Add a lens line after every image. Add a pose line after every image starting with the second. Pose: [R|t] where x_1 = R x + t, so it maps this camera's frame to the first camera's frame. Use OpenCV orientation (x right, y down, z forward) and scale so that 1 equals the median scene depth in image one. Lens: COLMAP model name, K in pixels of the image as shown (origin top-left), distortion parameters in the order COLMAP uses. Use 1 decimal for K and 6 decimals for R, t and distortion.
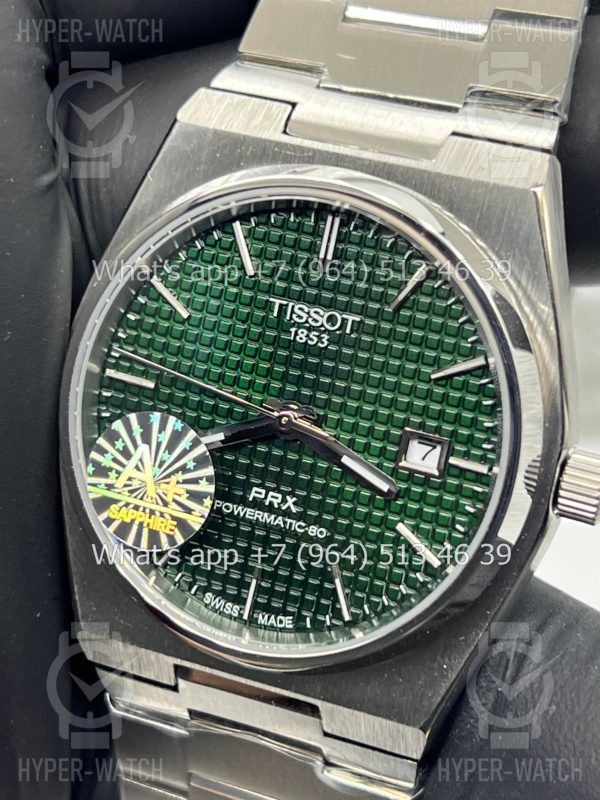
lens RADIAL K [[1928.1, 0, 301.1], [0, 1928.1, 394.2], [0, 0, 1]] dist [0.241659, 0.000000]
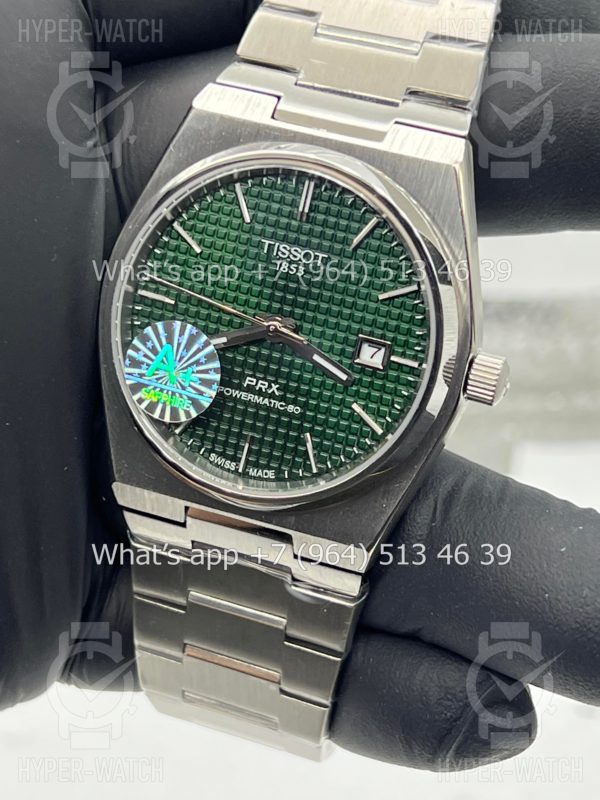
lens RADIAL K [[1928.1, 0, 299.7], [0, 1928.1, 399.3], [0, 0, 1]] dist [0.241659, 0.000000]
pose [[0.997769, 0.013160, 0.065446, -0.077913], [-0.015219, 0.999401, 0.031066, 0.020911], [-0.064998, -0.031993, 0.997372, -0.379430]]
